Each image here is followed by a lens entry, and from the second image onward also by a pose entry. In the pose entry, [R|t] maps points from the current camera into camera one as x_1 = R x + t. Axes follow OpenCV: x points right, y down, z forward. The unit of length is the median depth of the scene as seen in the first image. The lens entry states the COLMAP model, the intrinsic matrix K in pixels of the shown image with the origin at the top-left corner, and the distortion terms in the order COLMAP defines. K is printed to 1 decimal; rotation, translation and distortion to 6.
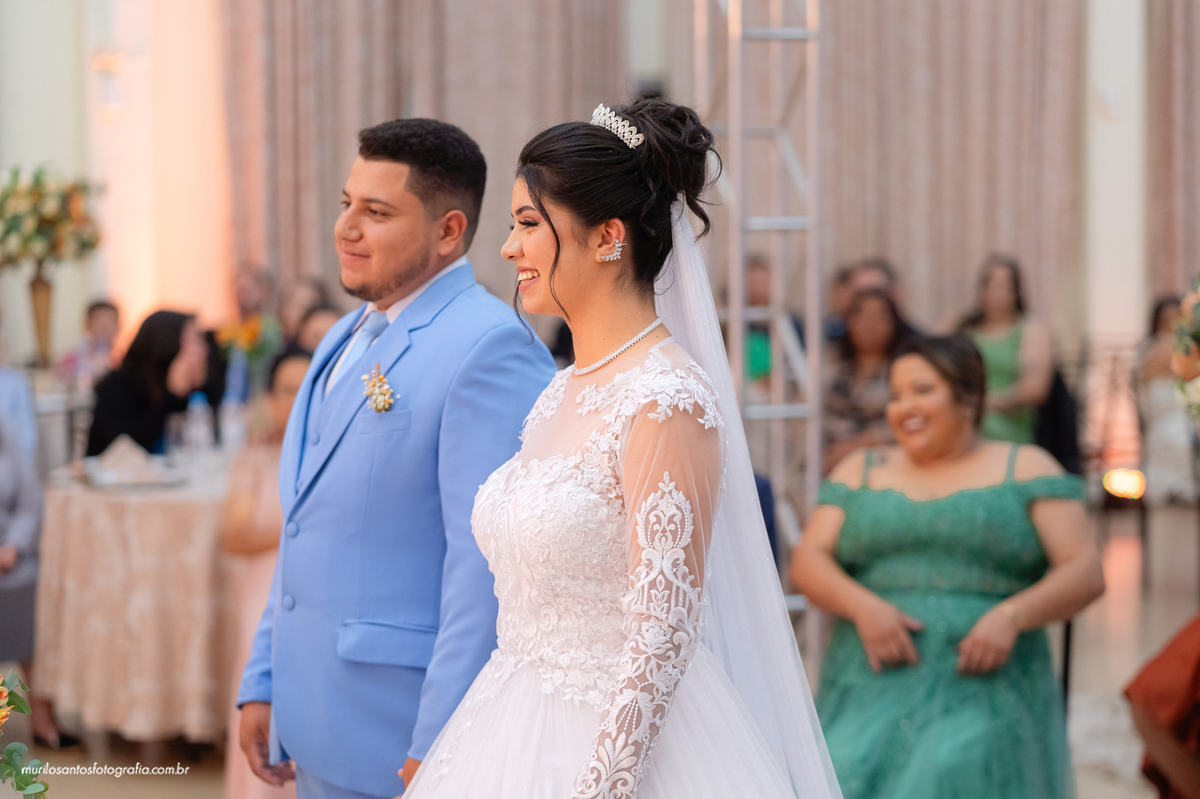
lens RADIAL K [[3035.5, 0, 600.0], [0, 3035.5, 399.5], [0, 0, 1]] dist [-0.149054, -0.644794]
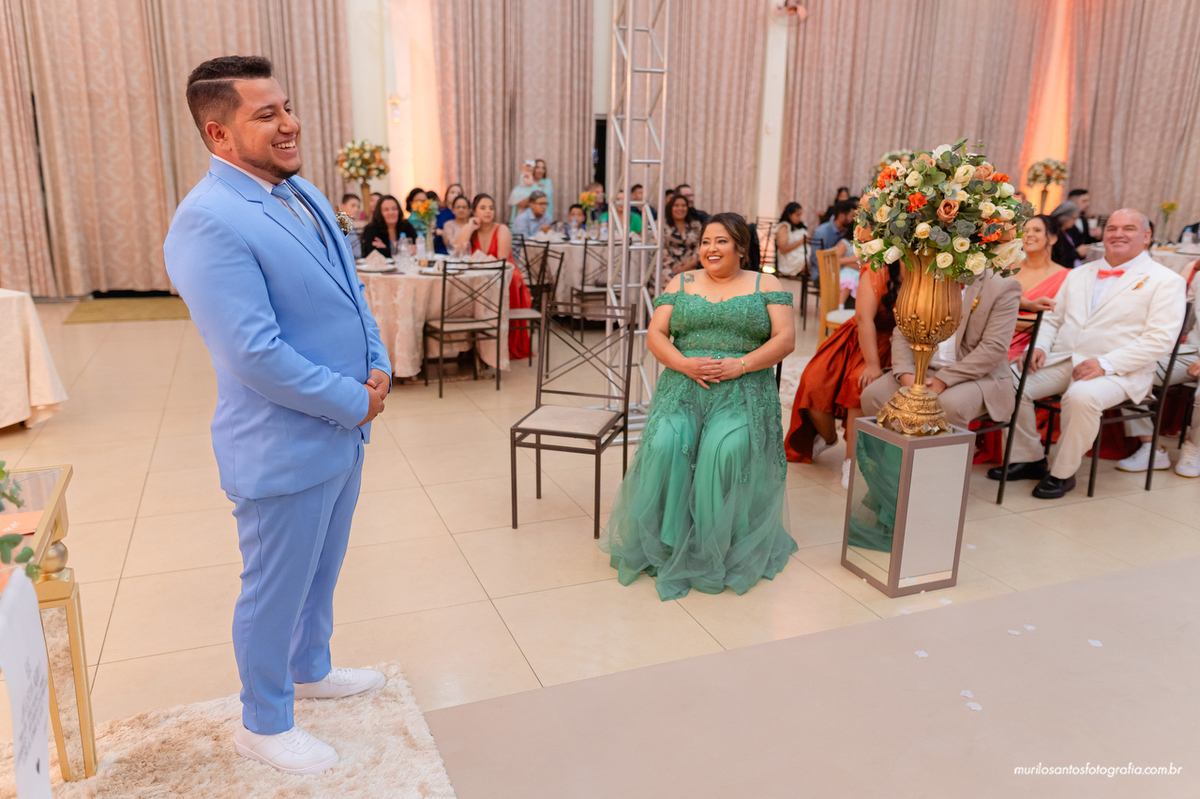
lens RADIAL K [[904.7, 0, 600.0], [0, 904.7, 399.5], [0, 0, 1]] dist [-0.000222, 0.004262]
pose [[0.999664, 0.021884, 0.013927, 0.011799], [-0.024049, 0.983105, 0.181453, -0.003866], [-0.009721, -0.181727, 0.983301, 0.191424]]
